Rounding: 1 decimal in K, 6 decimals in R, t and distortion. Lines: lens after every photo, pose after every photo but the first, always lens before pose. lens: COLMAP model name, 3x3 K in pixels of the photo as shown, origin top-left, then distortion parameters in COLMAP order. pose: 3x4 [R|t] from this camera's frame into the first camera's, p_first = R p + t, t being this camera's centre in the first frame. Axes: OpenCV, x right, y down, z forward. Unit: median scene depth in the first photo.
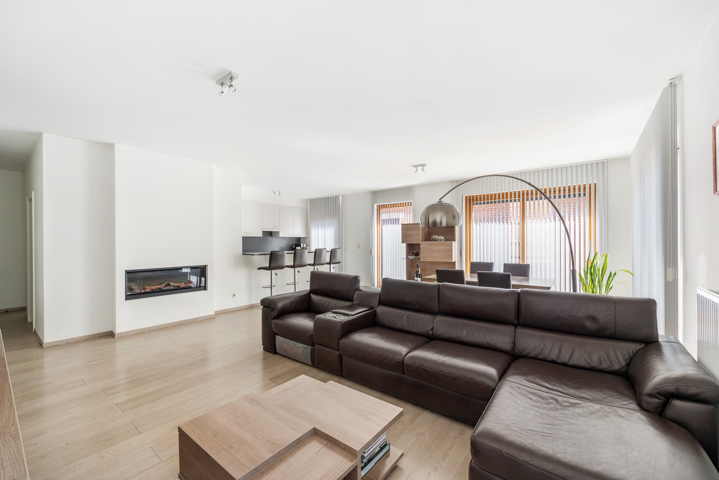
lens RADIAL K [[291.2, 0, 359.2], [0, 291.2, 242.3], [0, 0, 1]] dist [-0.000235, -0.000289]
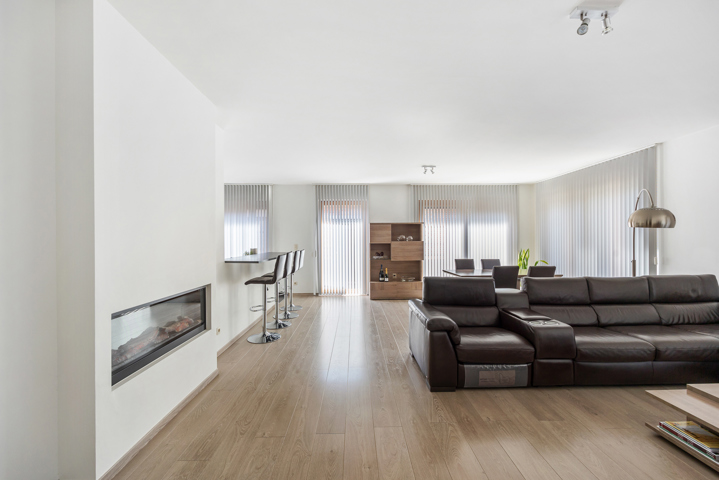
lens RADIAL K [[284.0, 0, 357.5], [0, 284.0, 242.6], [0, 0, 1]] dist [-0.008892, -0.000120]
pose [[0.782202, -0.001243, 0.623024, -0.511776], [0.001832, 0.999998, -0.000306, 0.001866], [-0.623022, 0.001381, 0.782203, 0.319357]]
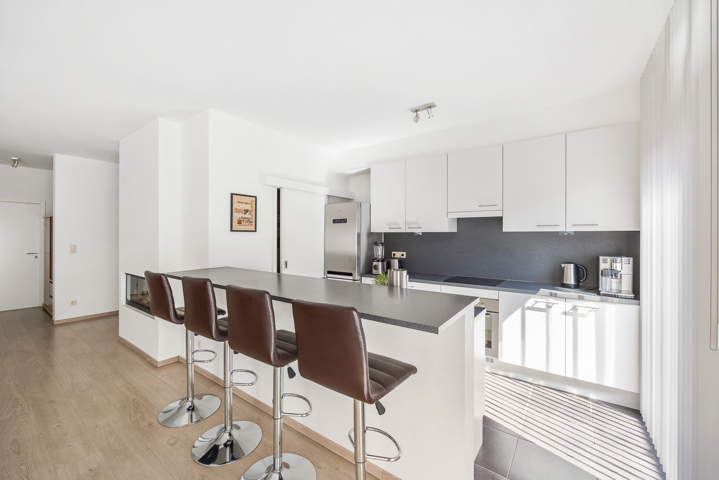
lens RADIAL K [[295.0, 0, 359.1], [0, 295.0, 234.3], [0, 0, 1]] dist [0.001268, -0.000050]
pose [[0.033802, 0.002676, -0.999425, 0.112001], [-0.004264, 0.999988, 0.002533, -0.022096], [0.999419, 0.004175, 0.033813, 1.133766]]
